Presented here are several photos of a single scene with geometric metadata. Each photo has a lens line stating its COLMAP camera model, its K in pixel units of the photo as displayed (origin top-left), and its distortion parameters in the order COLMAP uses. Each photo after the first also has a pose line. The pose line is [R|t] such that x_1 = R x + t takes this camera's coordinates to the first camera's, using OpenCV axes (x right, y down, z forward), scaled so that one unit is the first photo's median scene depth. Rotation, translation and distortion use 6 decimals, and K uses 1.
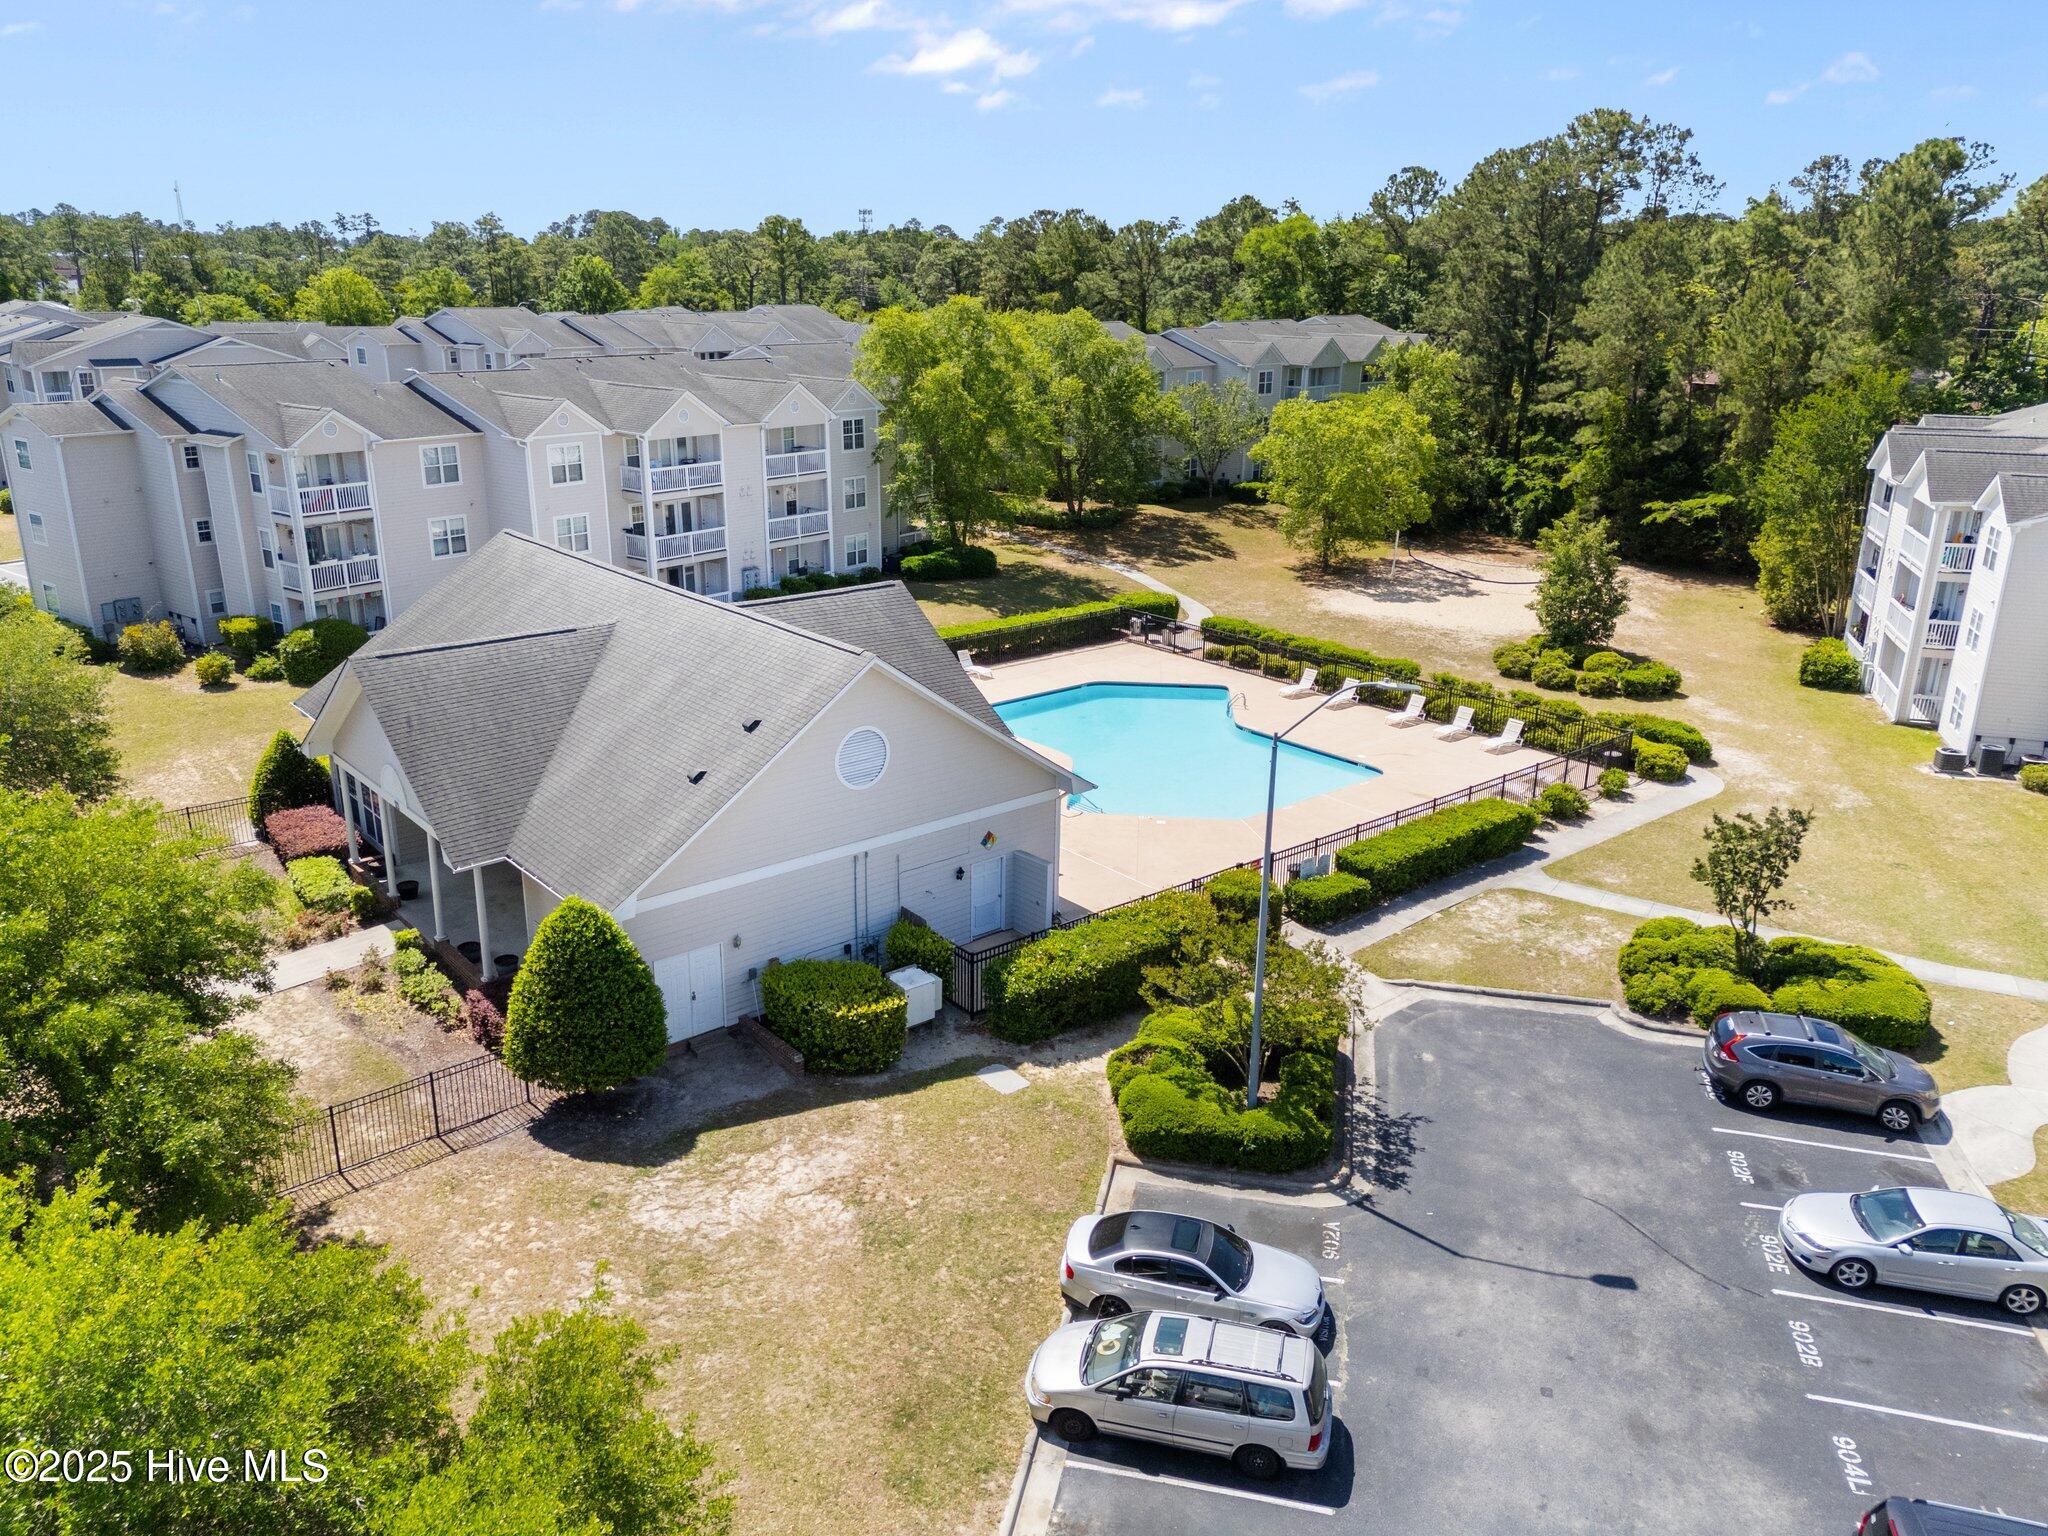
lens RADIAL K [[1505.6, 0, 1035.5], [0, 1505.6, 762.7], [0, 0, 1]] dist [0.072086, -0.056160]
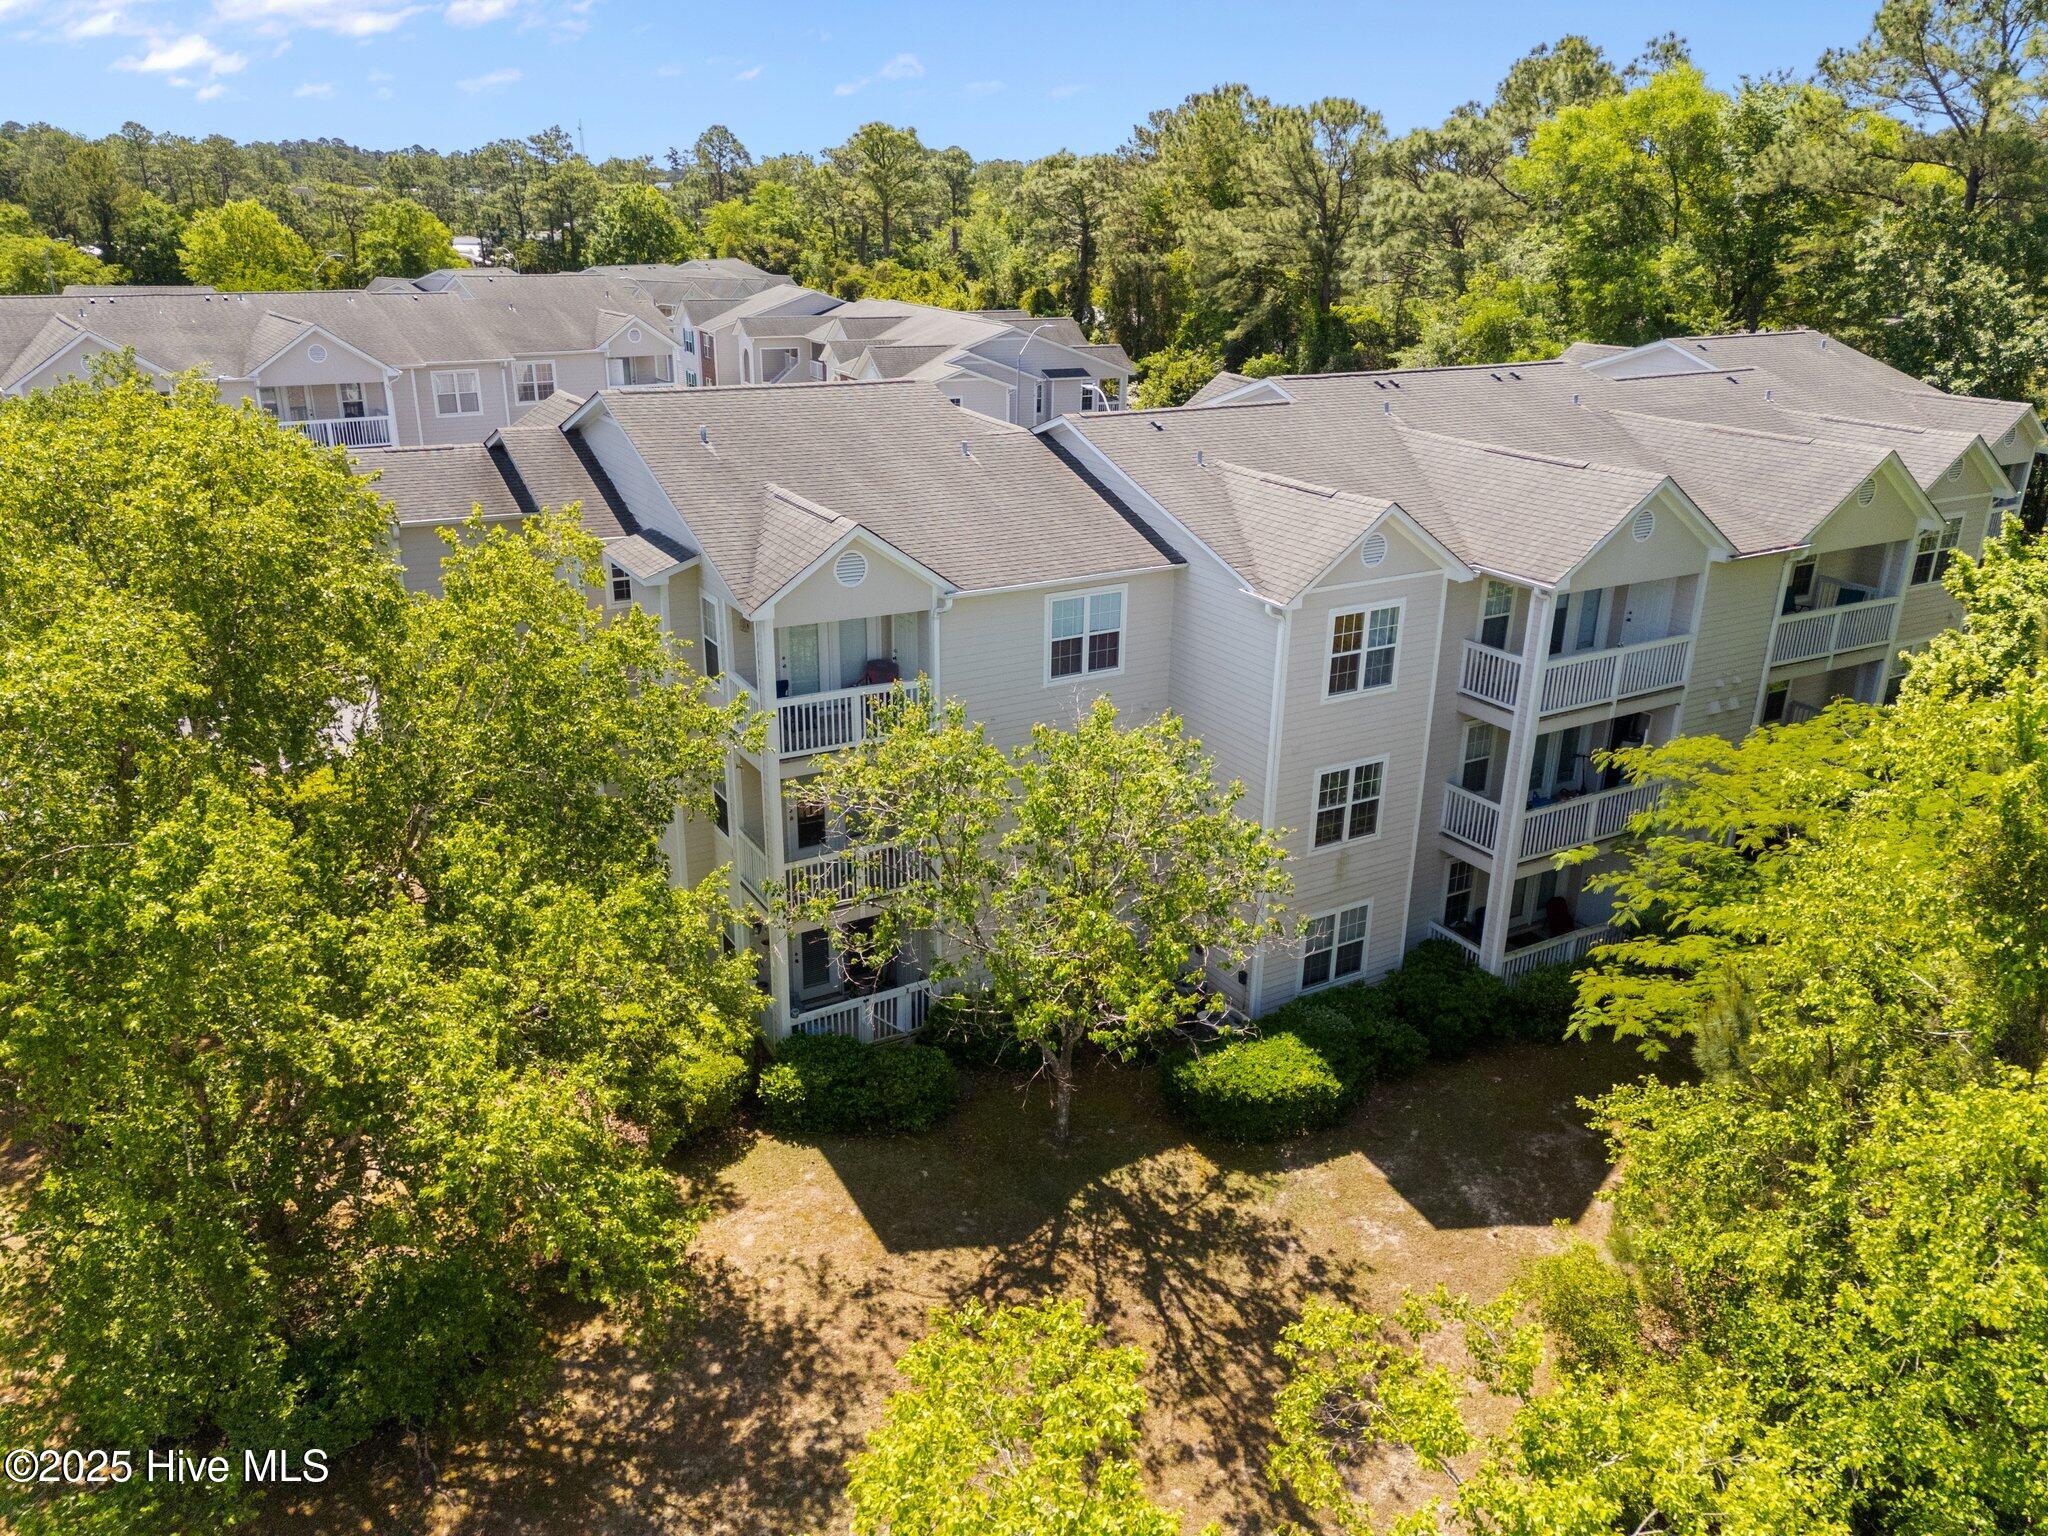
lens RADIAL K [[1515.9, 0, 1024.0], [0, 1515.9, 768.0], [0, 0, 1]] dist [0.076839, -0.059891]
pose [[0.967187, 0.092618, -0.236582, 0.178849], [-0.083748, 0.995364, 0.047293, -0.267961], [0.239866, -0.025928, 0.970460, 0.826150]]
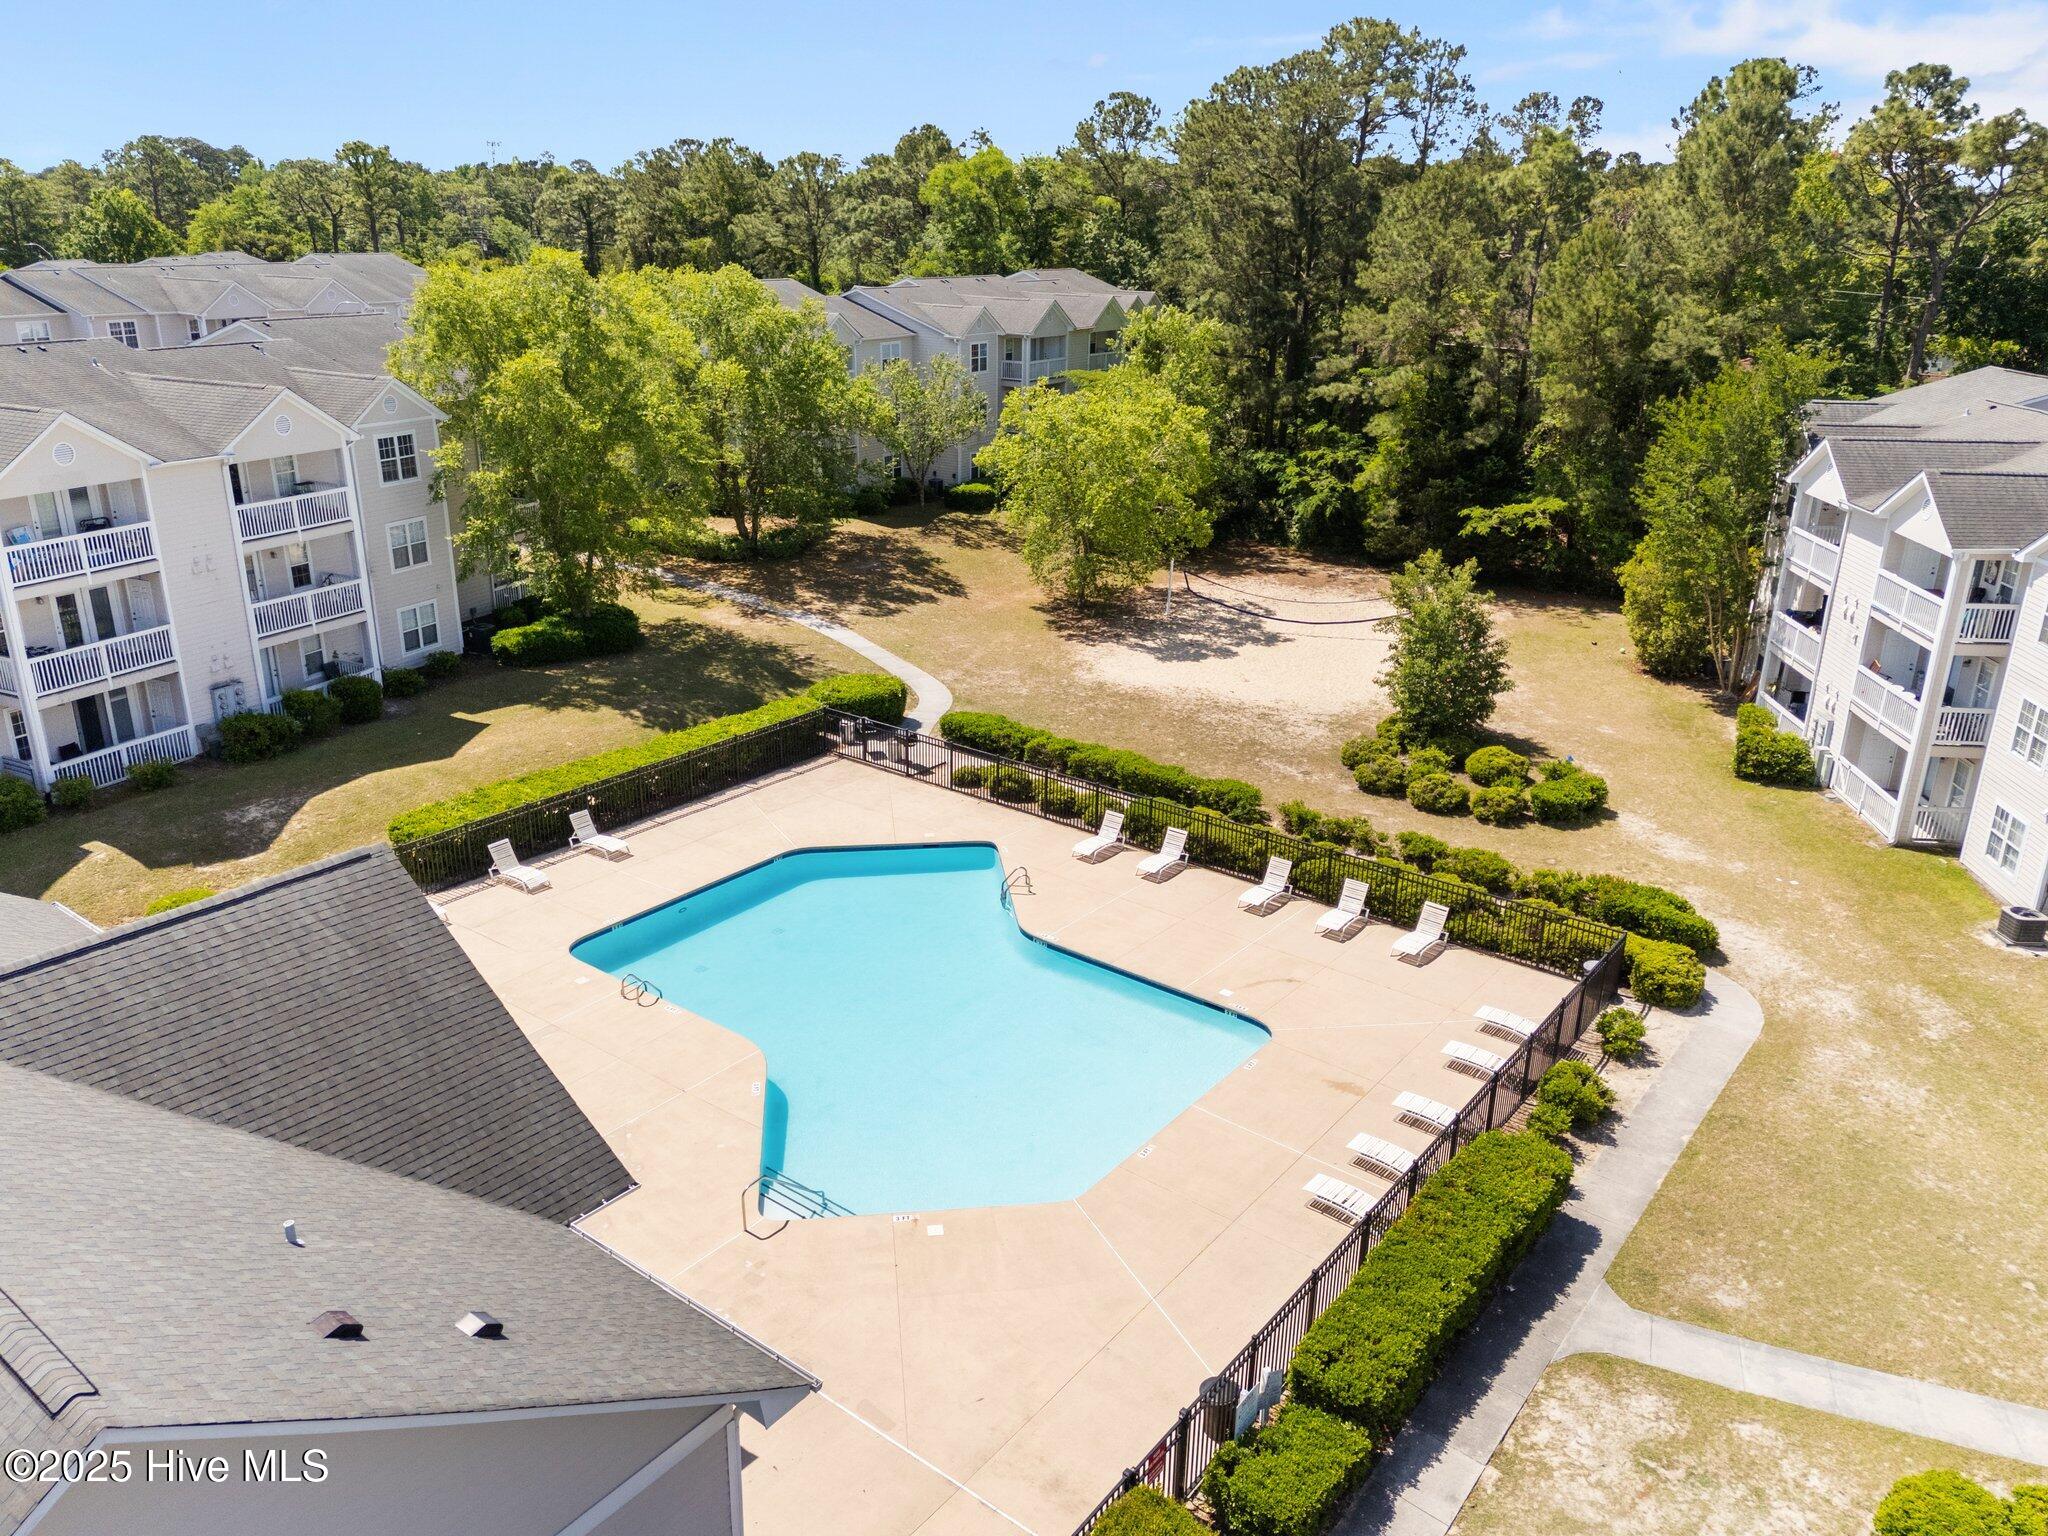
lens RADIAL K [[1505.6, 0, 1035.5], [0, 1505.6, 762.7], [0, 0, 1]] dist [0.072086, -0.056160]
pose [[0.978419, -0.068720, 0.194867, 0.012093], [0.062045, 0.997265, 0.040157, -0.076279], [-0.197093, -0.027200, 0.980007, 0.231357]]
